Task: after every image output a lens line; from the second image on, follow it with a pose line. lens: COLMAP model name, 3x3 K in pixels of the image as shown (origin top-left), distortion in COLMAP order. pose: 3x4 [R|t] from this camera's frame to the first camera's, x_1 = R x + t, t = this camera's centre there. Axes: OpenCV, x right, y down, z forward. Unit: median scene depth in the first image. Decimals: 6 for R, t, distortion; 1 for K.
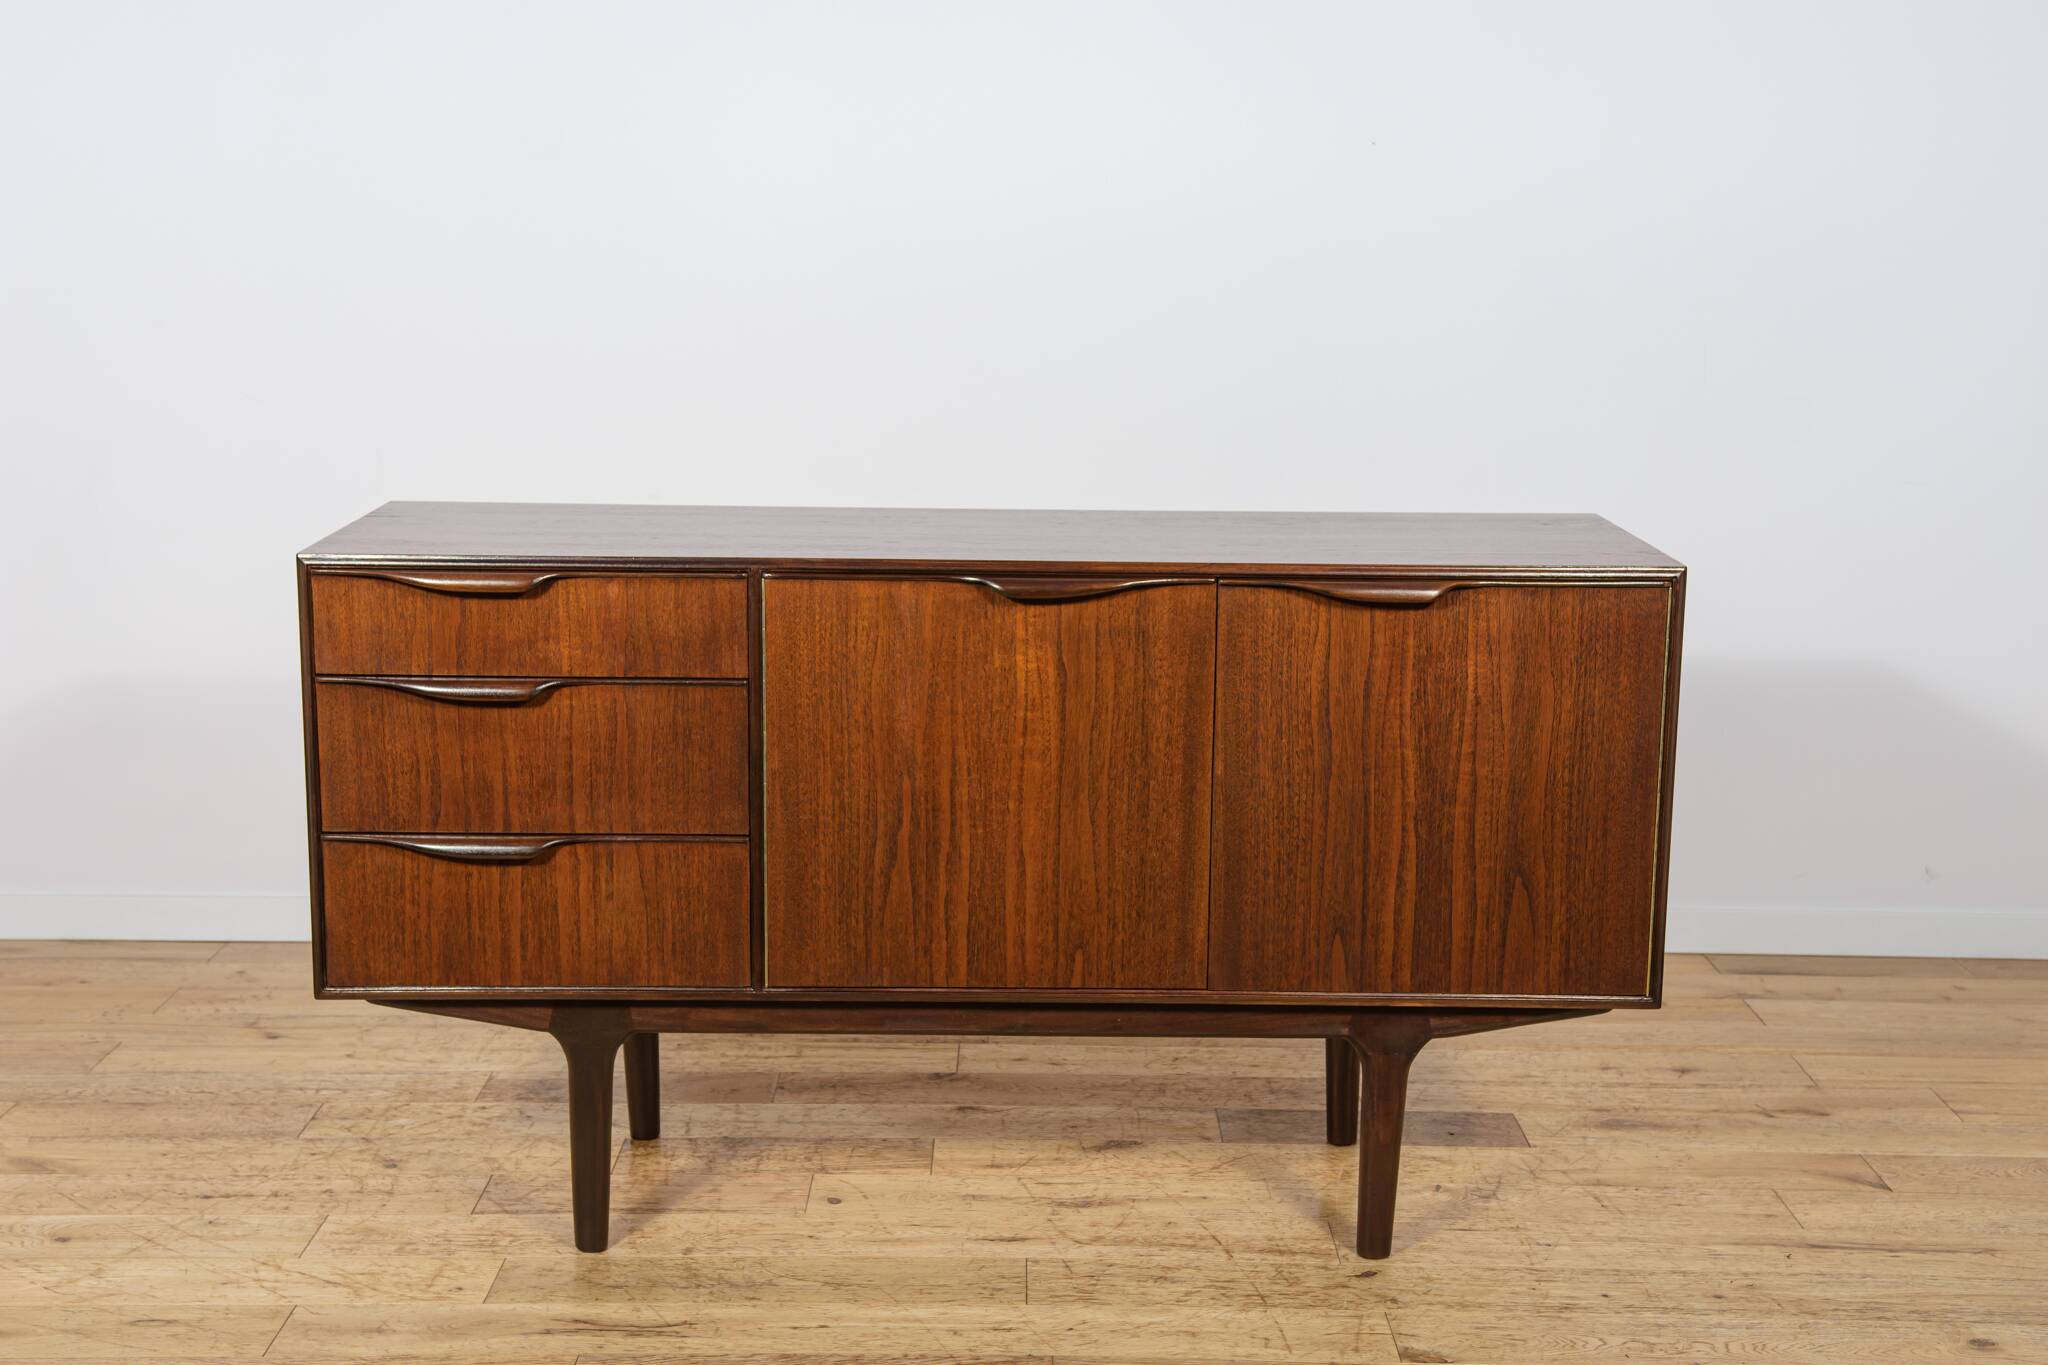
lens RADIAL K [[2607.4, 0, 1032.1], [0, 2607.4, 689.8], [0, 0, 1]] dist [0.050658, 0.127754]
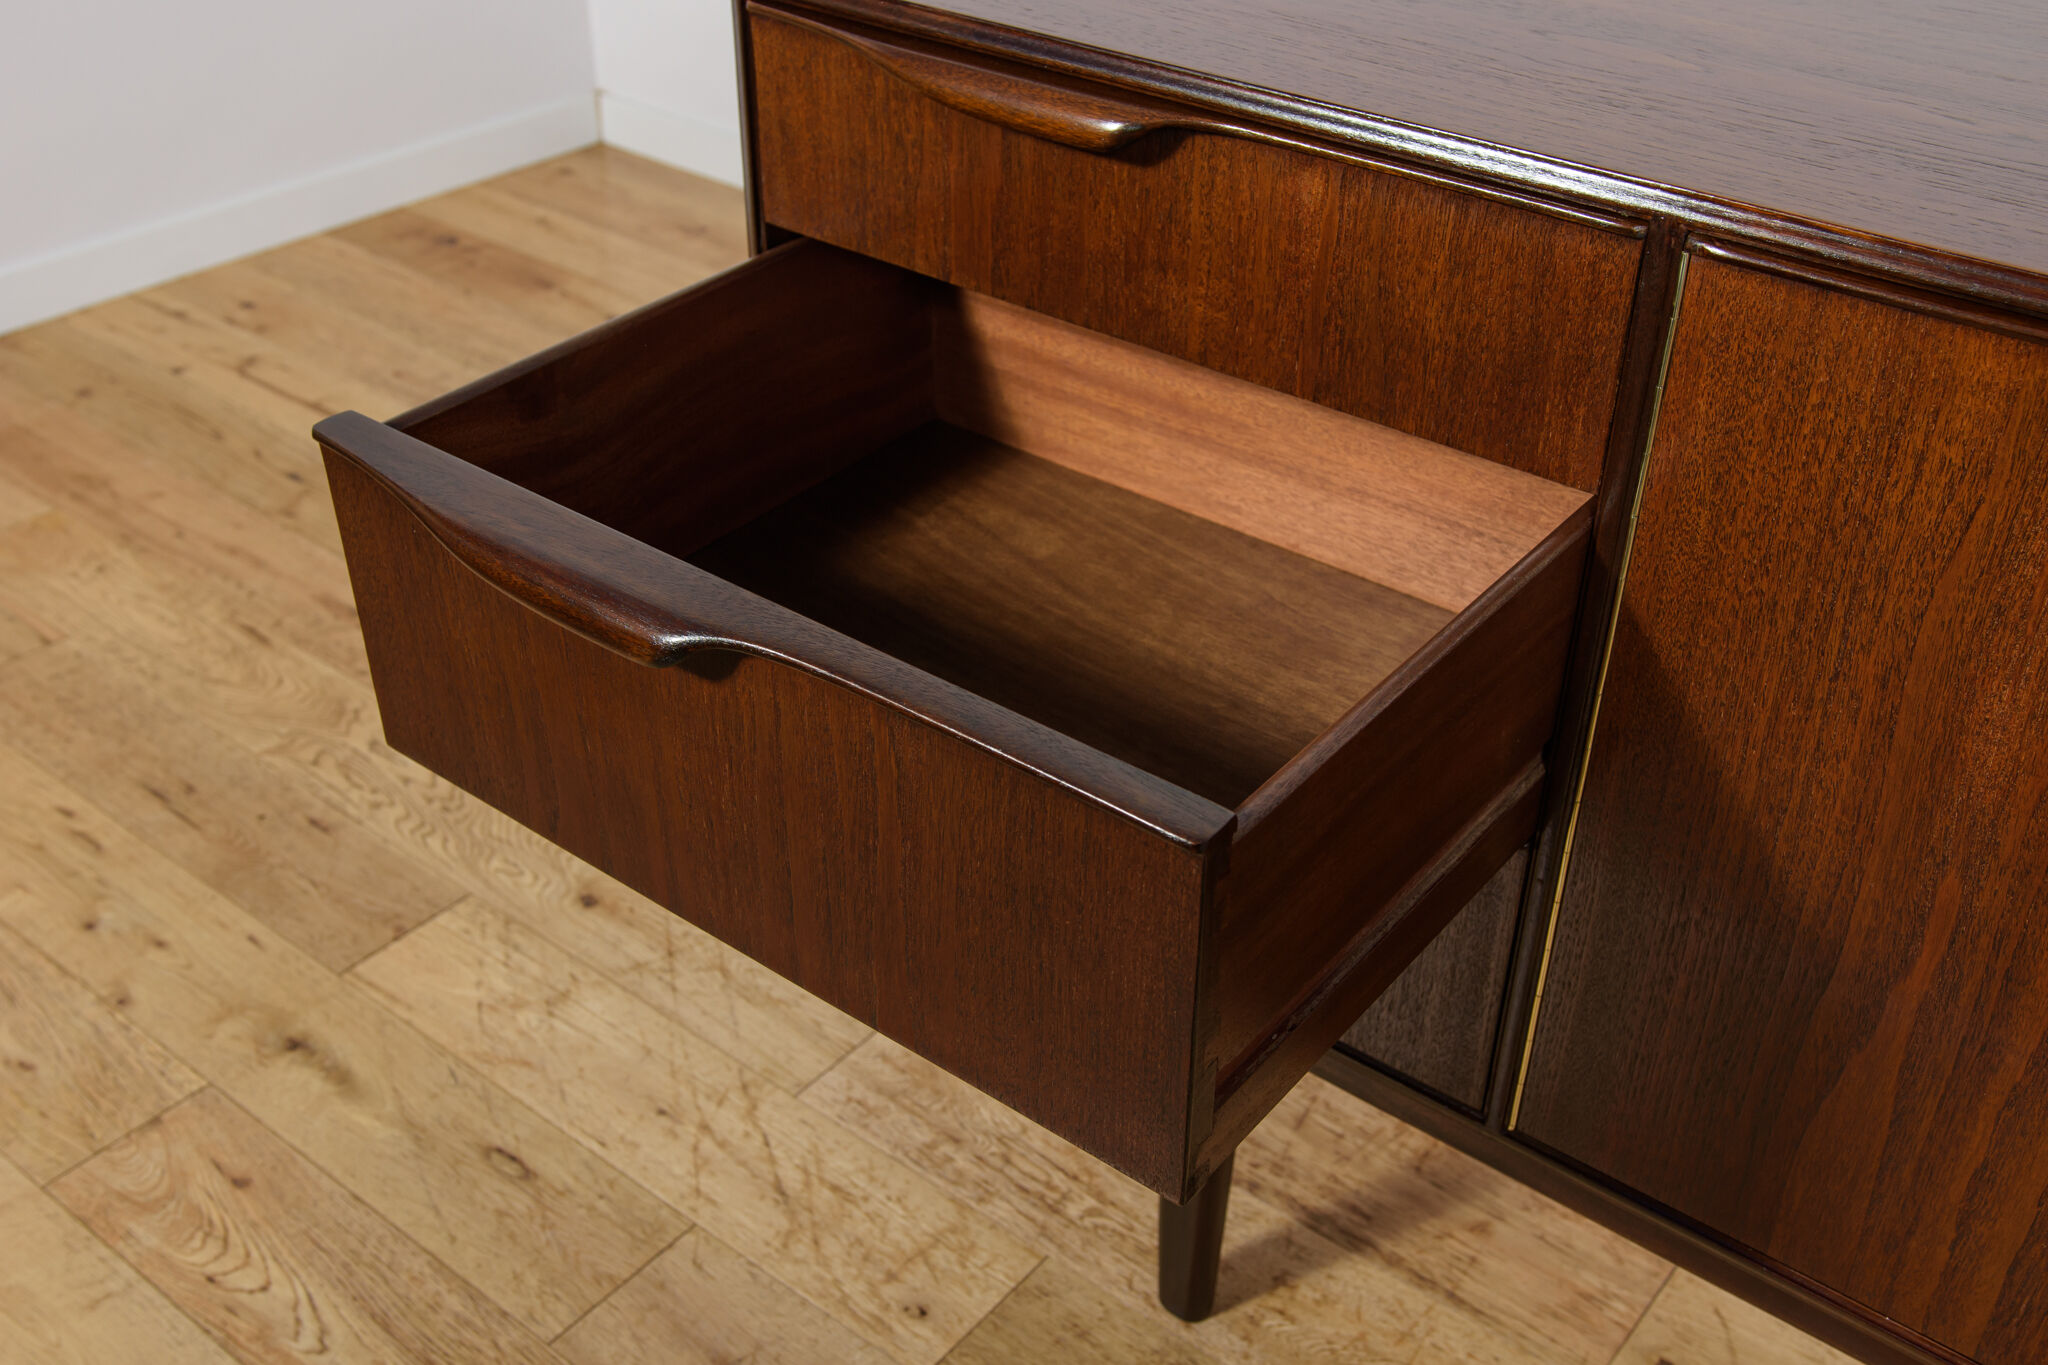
lens RADIAL K [[2075.0, 0, 1024.0], [0, 2075.0, 682.5], [0, 0, 1]] dist [-0.032031, 0.110334]
pose [[0.778355, 0.346726, -0.523397, -0.007913], [-0.120925, 0.900853, 0.416943, -0.091160], [0.616068, -0.261238, 0.743111, 0.700176]]
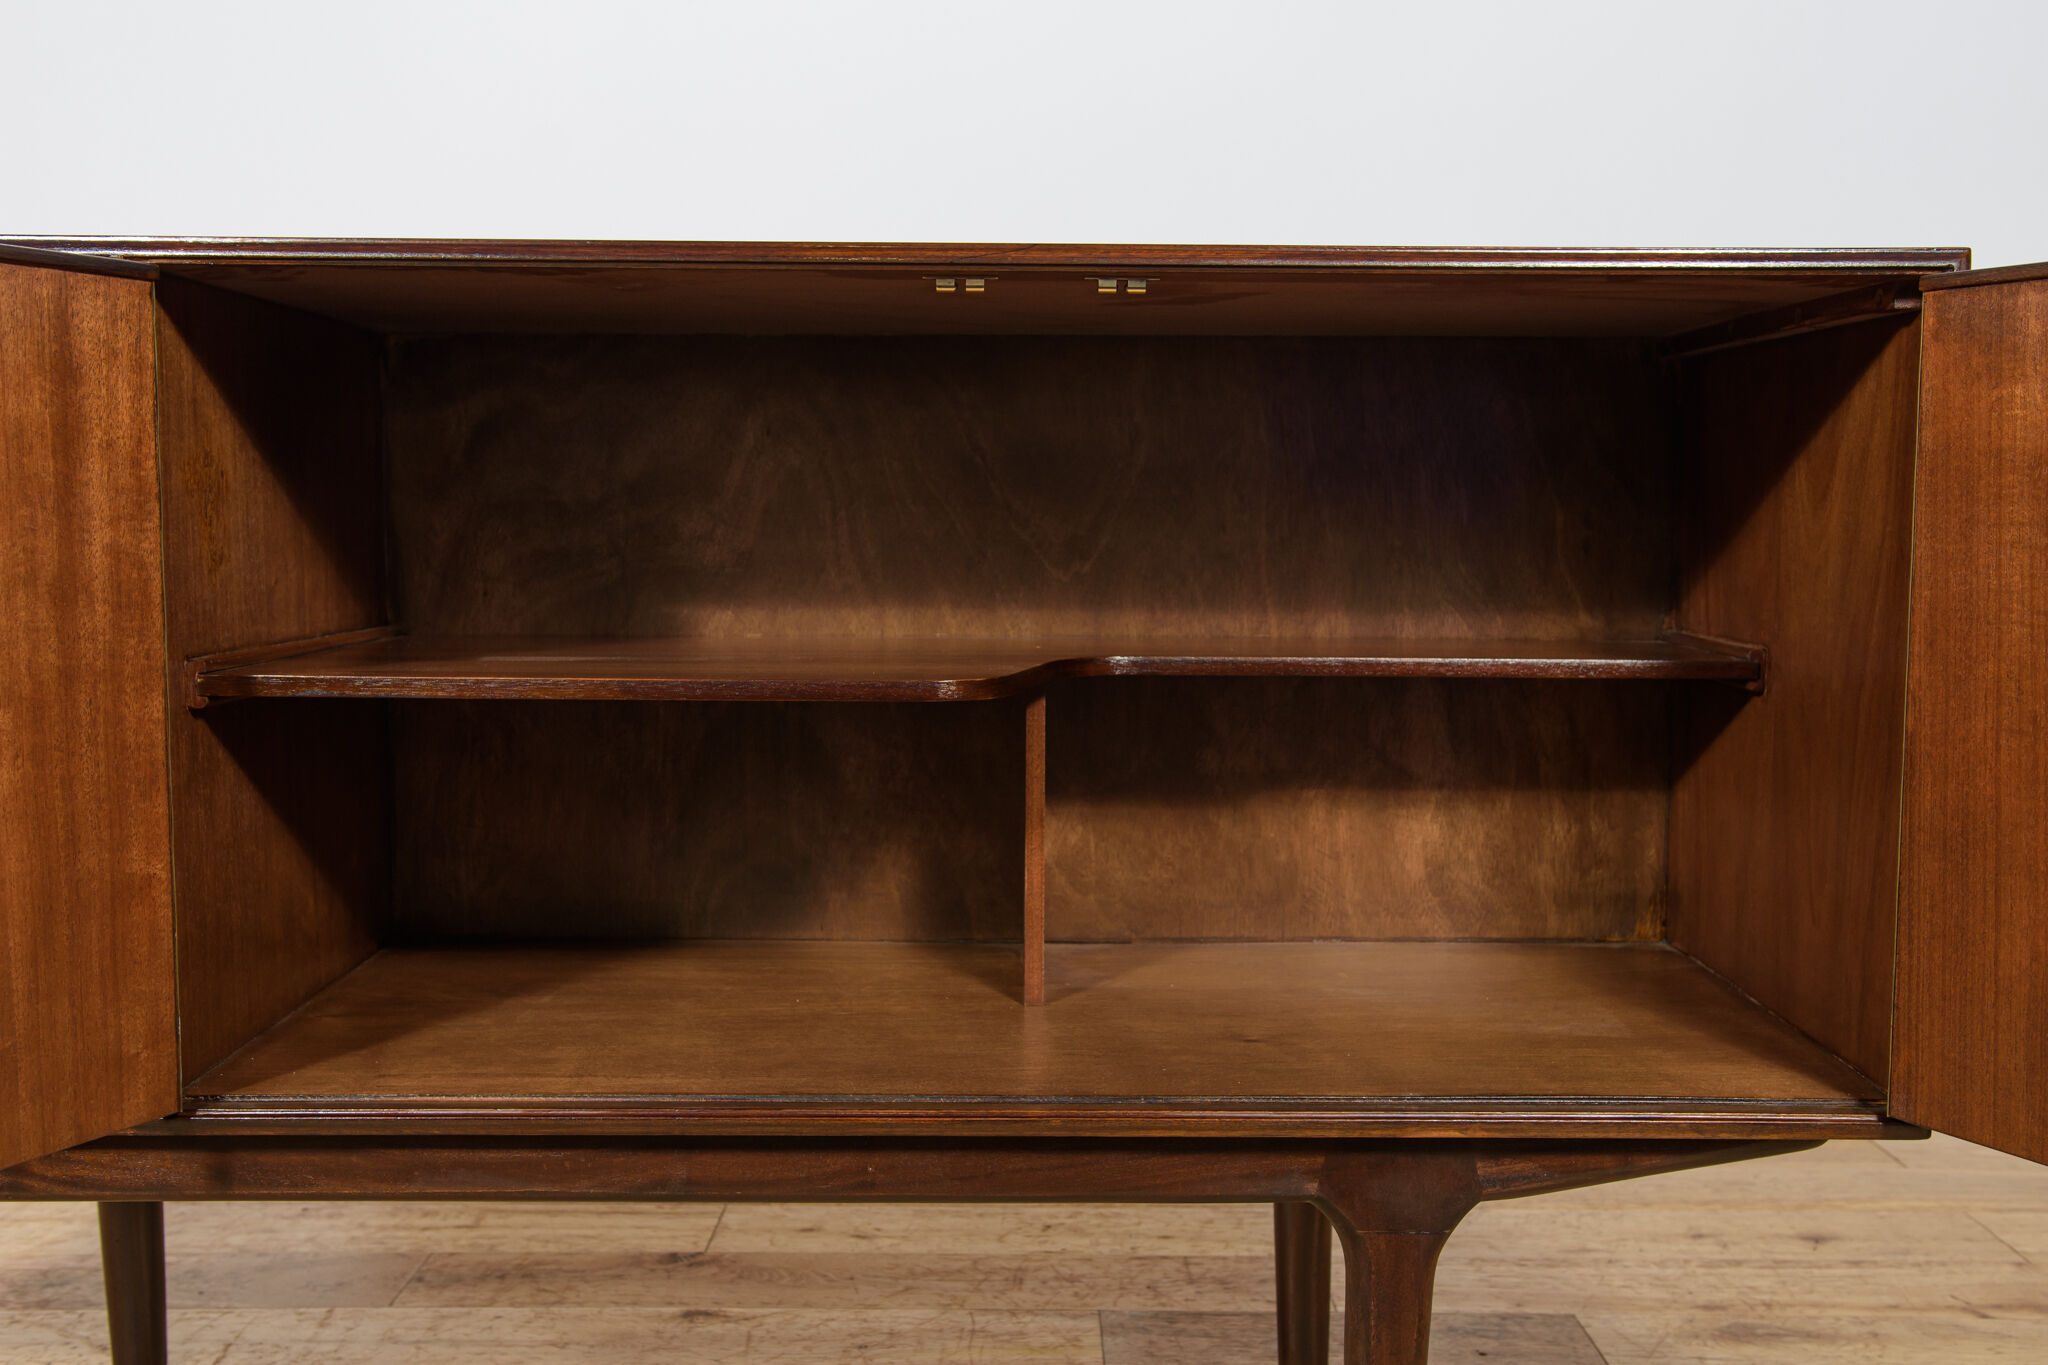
lens RADIAL K [[2075.0, 0, 1024.0], [0, 2075.0, 682.5], [0, 0, 1]] dist [-0.032031, 0.110334]
pose [[0.999971, -0.006928, -0.003104, 0.065647], [0.006570, 0.994619, -0.103394, 0.074100], [0.003804, 0.103370, 0.994636, 0.588789]]
